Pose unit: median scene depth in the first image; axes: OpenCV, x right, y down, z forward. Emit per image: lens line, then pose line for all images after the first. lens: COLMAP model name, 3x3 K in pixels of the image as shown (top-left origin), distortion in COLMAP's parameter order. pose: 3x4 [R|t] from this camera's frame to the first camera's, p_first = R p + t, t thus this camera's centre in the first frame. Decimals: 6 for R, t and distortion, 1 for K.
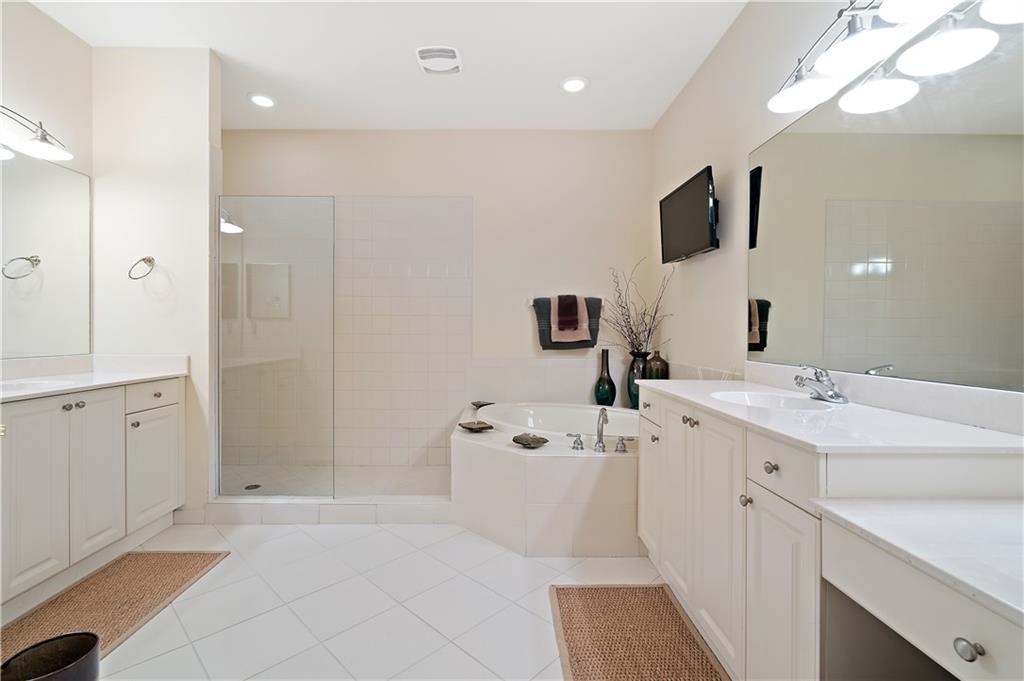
lens RADIAL K [[469.9, 0, 511.5], [0, 469.9, 340.7], [0, 0, 1]] dist [0.001218, -0.000019]
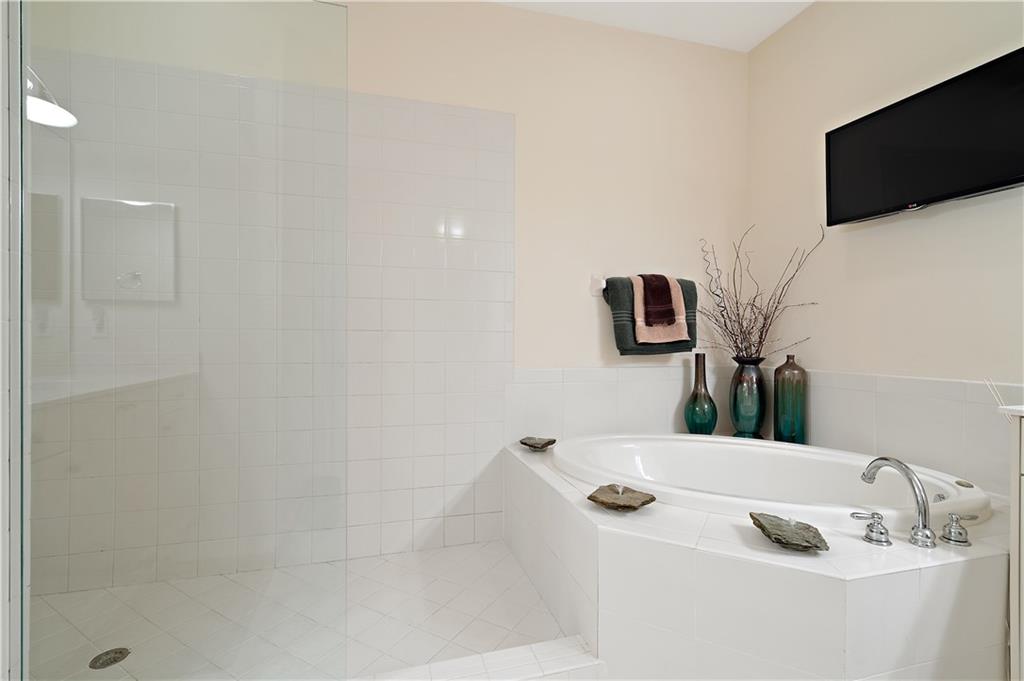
lens RADIAL K [[469.9, 0, 513.6], [0, 469.9, 343.5], [0, 0, 1]] dist [0.001218, -0.000019]
pose [[0.965594, -0.001598, 0.260048, -0.256304], [0.004392, 0.999939, -0.010166, 0.009179], [-0.260015, 0.010959, 0.965542, 0.399221]]
